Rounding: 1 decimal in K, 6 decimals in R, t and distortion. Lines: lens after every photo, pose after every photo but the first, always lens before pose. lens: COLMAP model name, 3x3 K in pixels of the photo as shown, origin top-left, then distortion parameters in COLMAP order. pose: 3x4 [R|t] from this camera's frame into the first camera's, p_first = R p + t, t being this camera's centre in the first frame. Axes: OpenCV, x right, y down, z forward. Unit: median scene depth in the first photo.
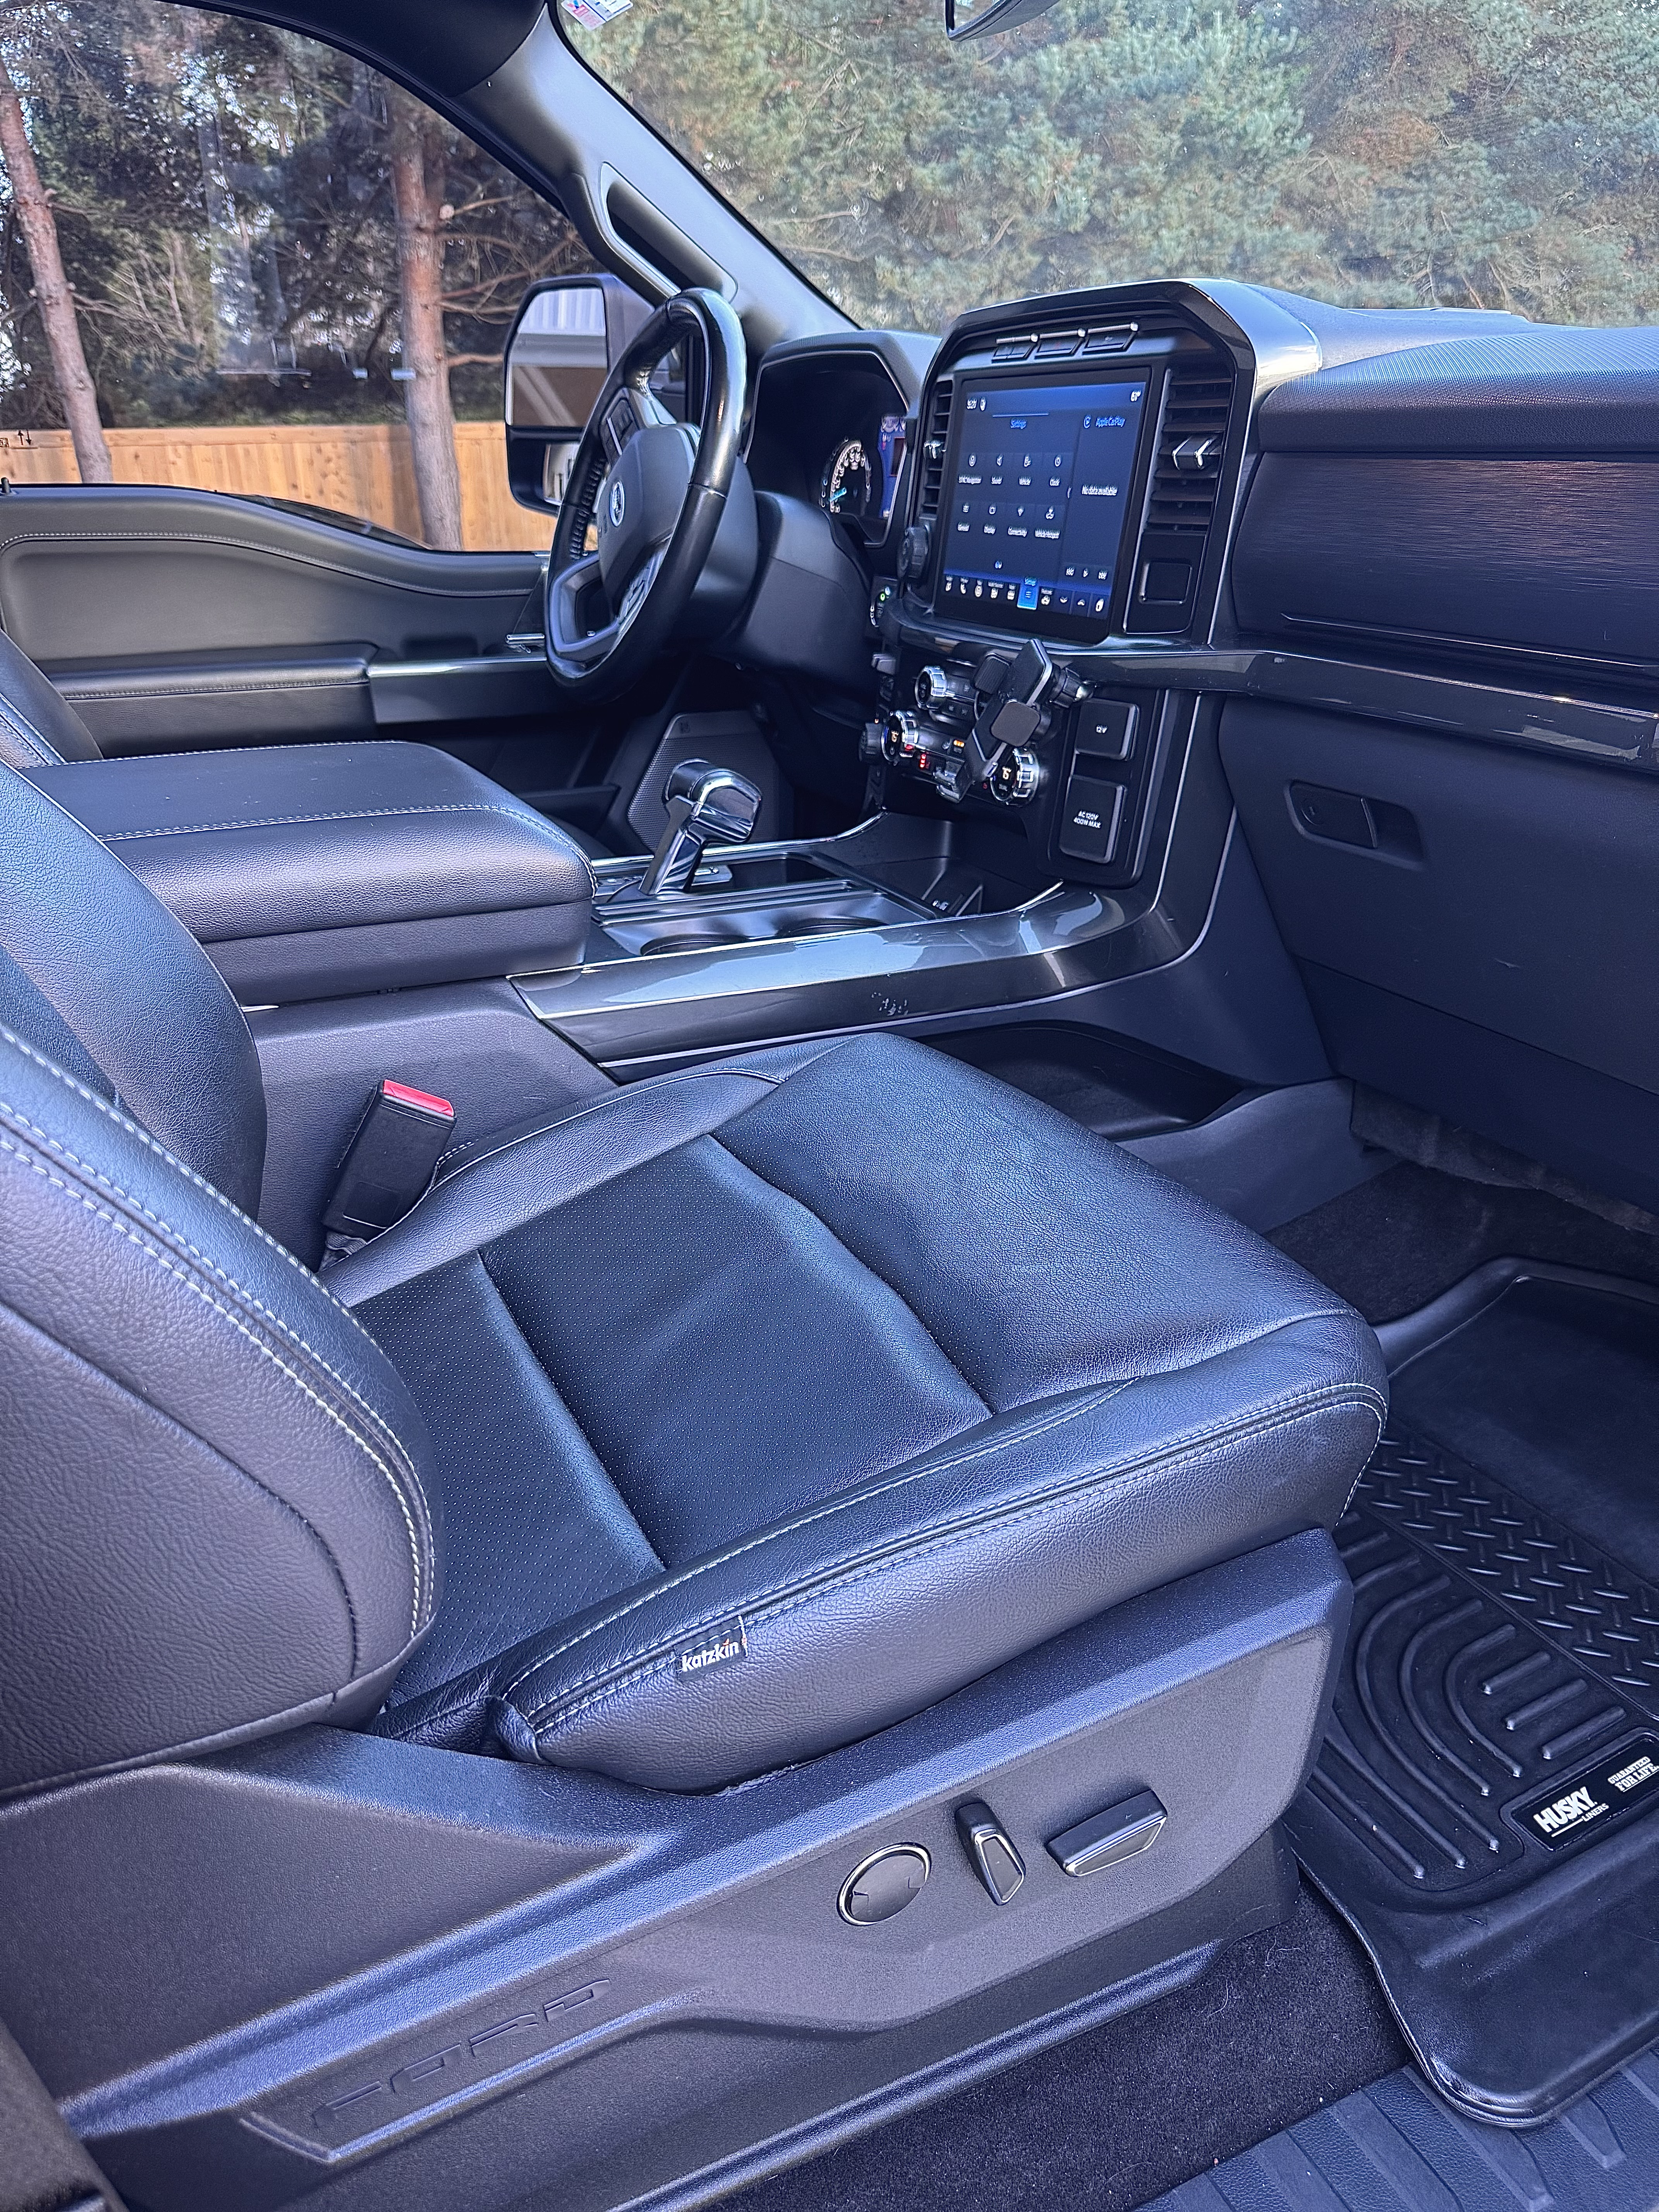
lens RADIAL K [[1563.3, 0, 822.4], [0, 1563.3, 1123.3], [0, 0, 1]] dist [0.058043, -0.056717]
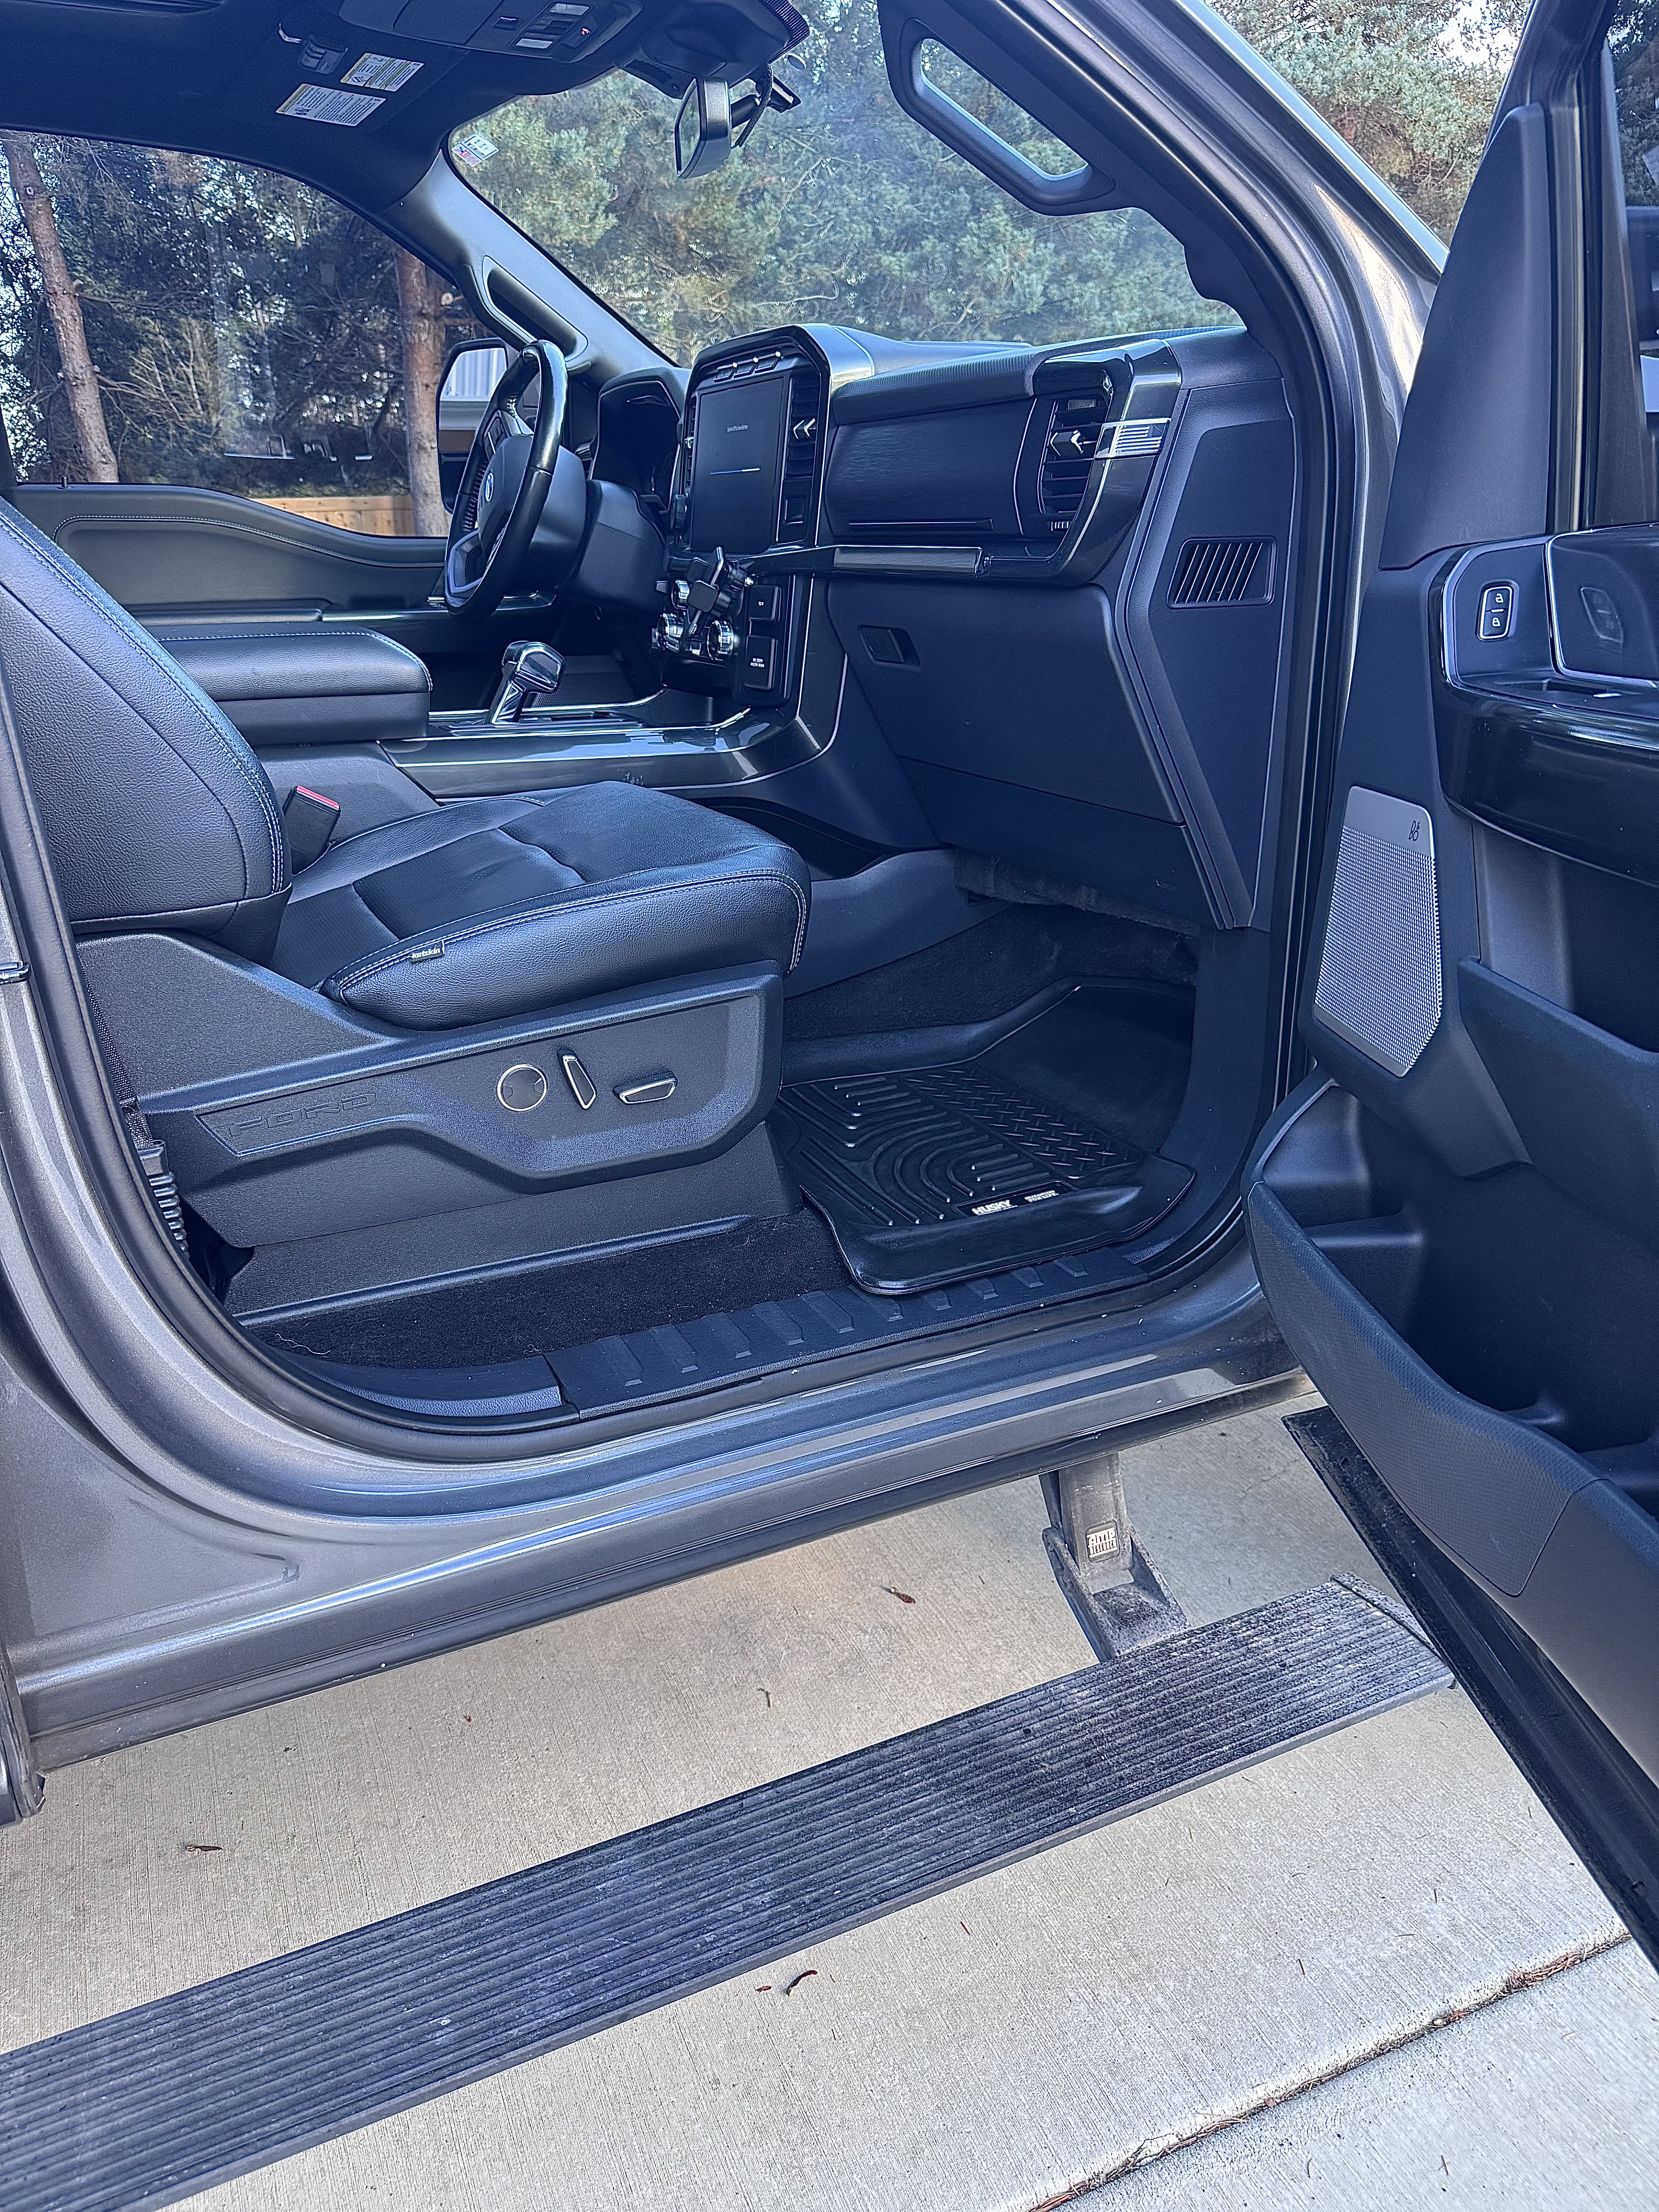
lens RADIAL K [[1547.9, 0, 830.1], [0, 1547.9, 1138.6], [0, 0, 1]] dist [0.039094, -0.048583]
pose [[0.999980, -0.005967, 0.002072, 0.173757], [0.006022, 0.999604, -0.027502, 0.241474], [-0.001907, 0.027514, 0.999620, -0.403245]]
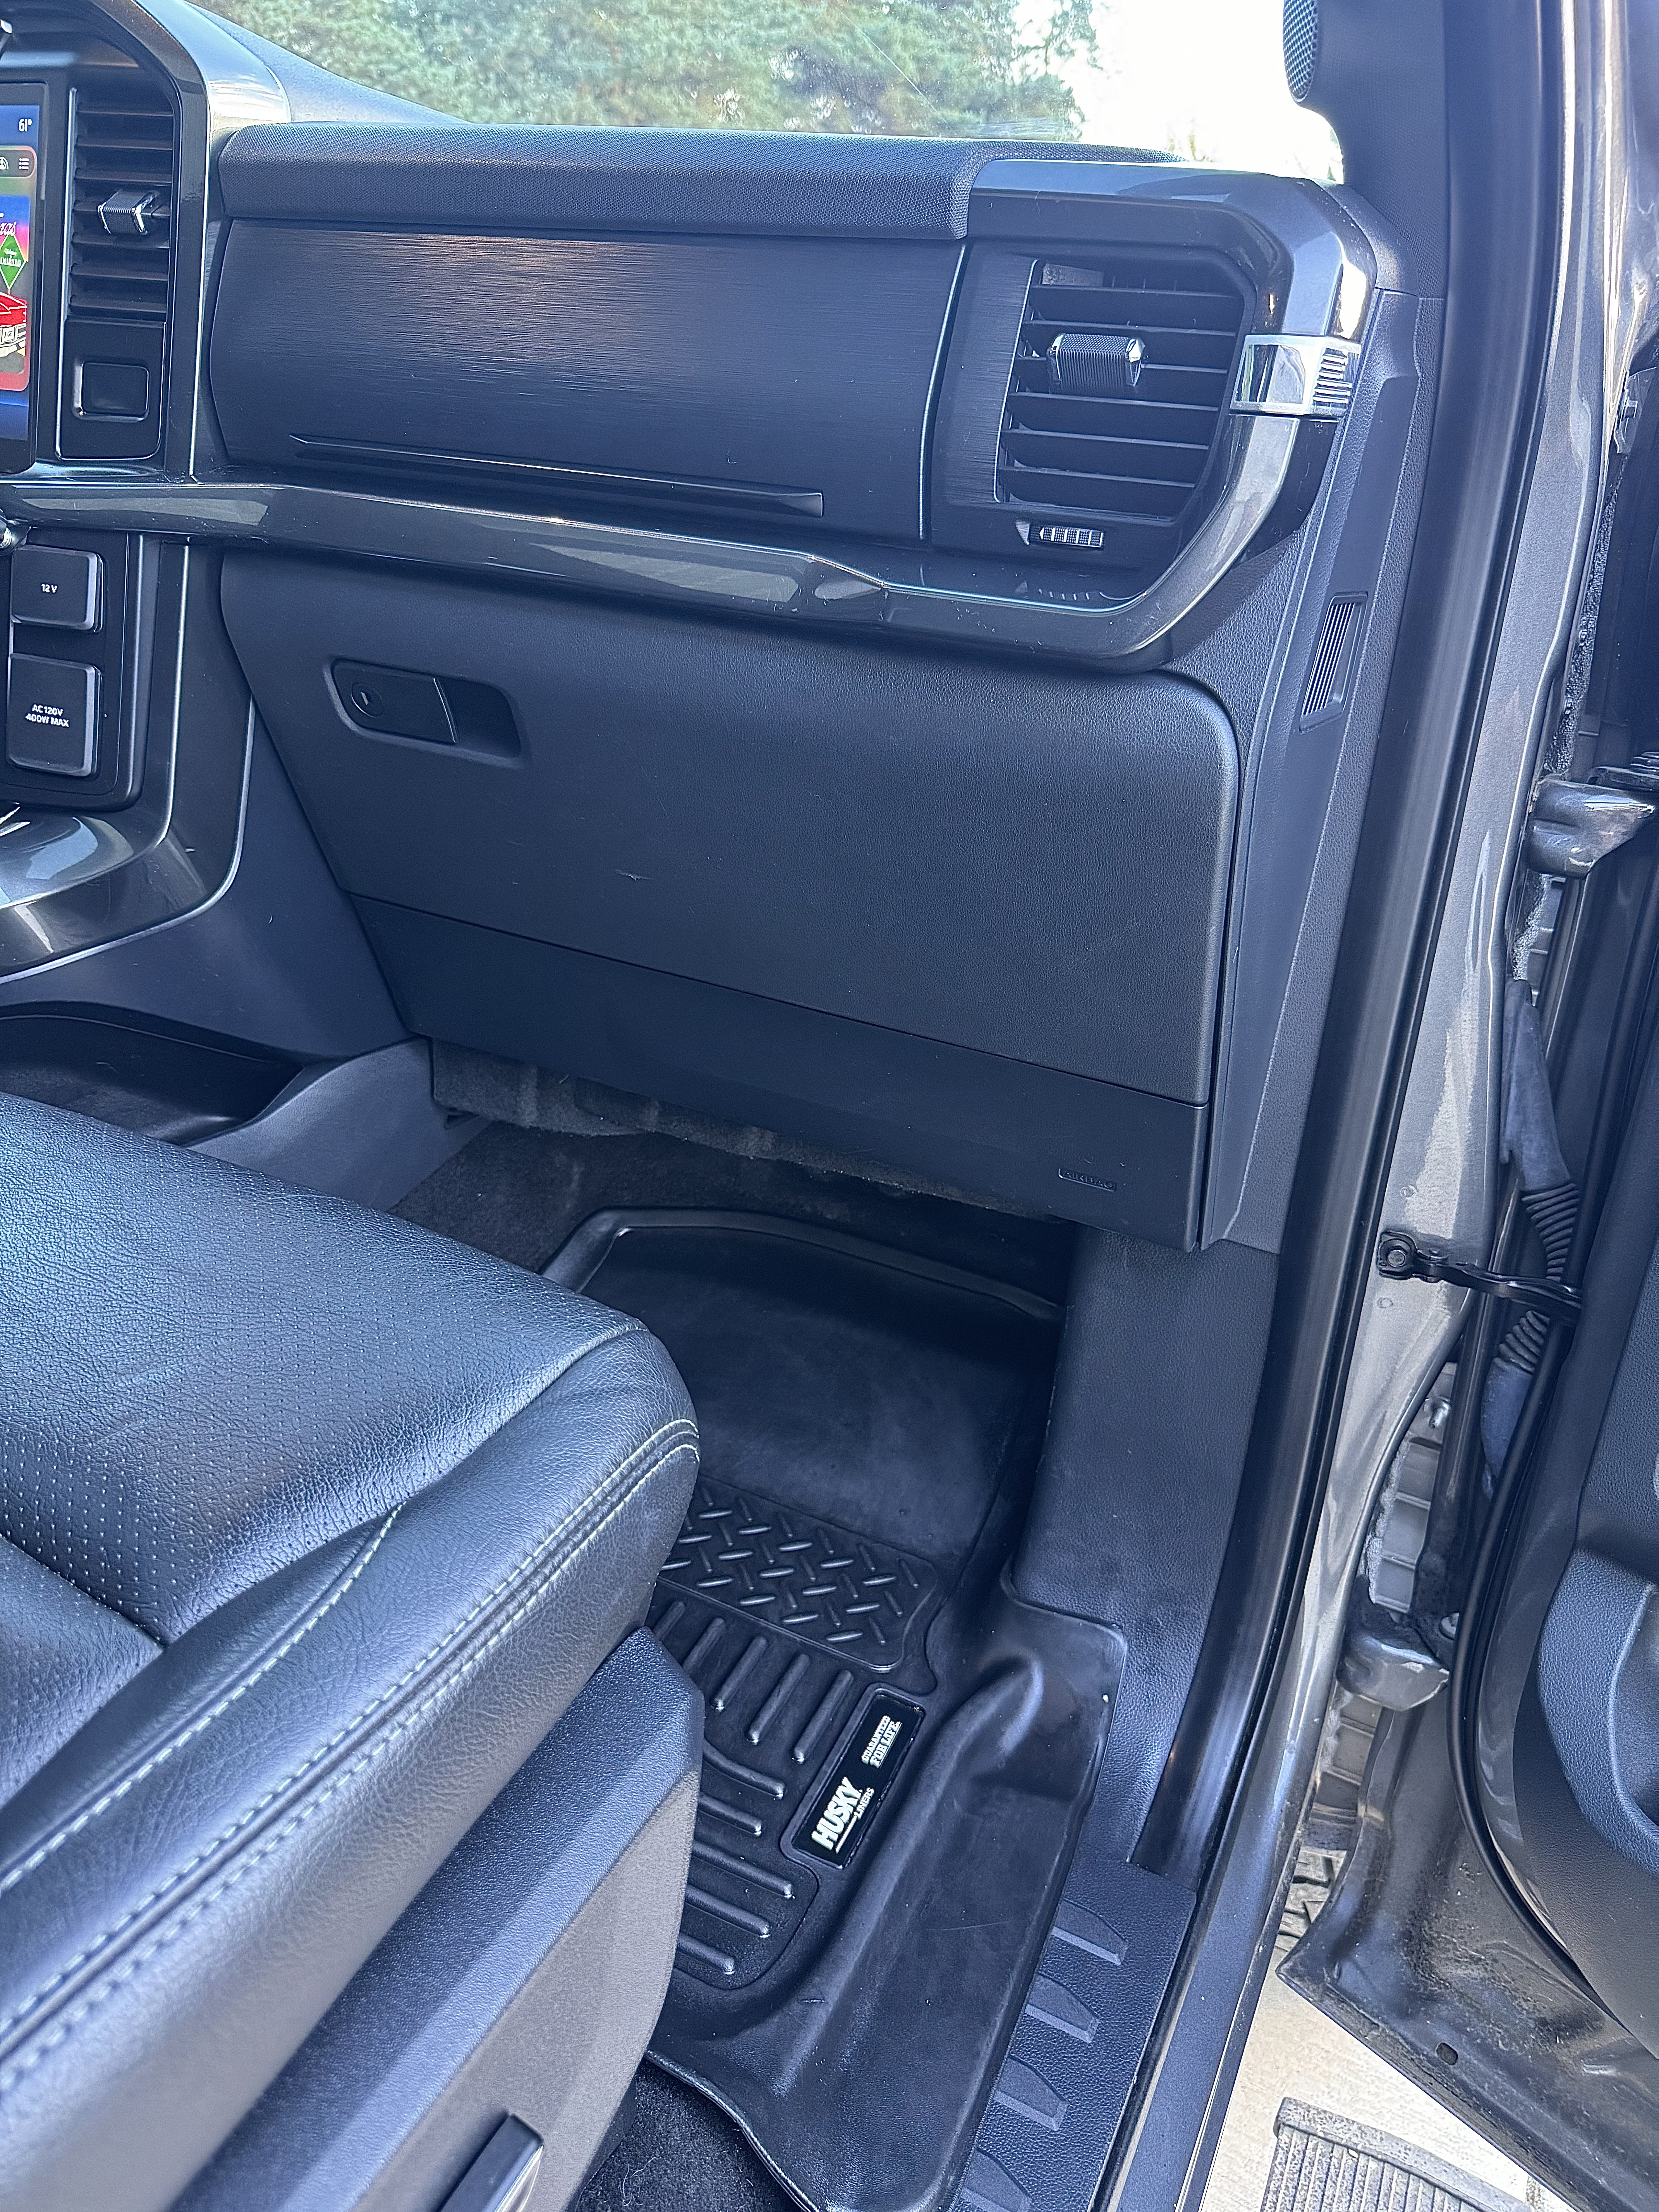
lens RADIAL K [[1607.1, 0, 829.5], [0, 1607.1, 1106.0], [0, 0, 1]] dist [-0.007733, -0.001512]
pose [[0.784867, -0.145501, 0.602339, -0.011653], [0.145582, 0.988132, 0.048995, -0.002344], [-0.602320, 0.049235, 0.796735, 0.159078]]
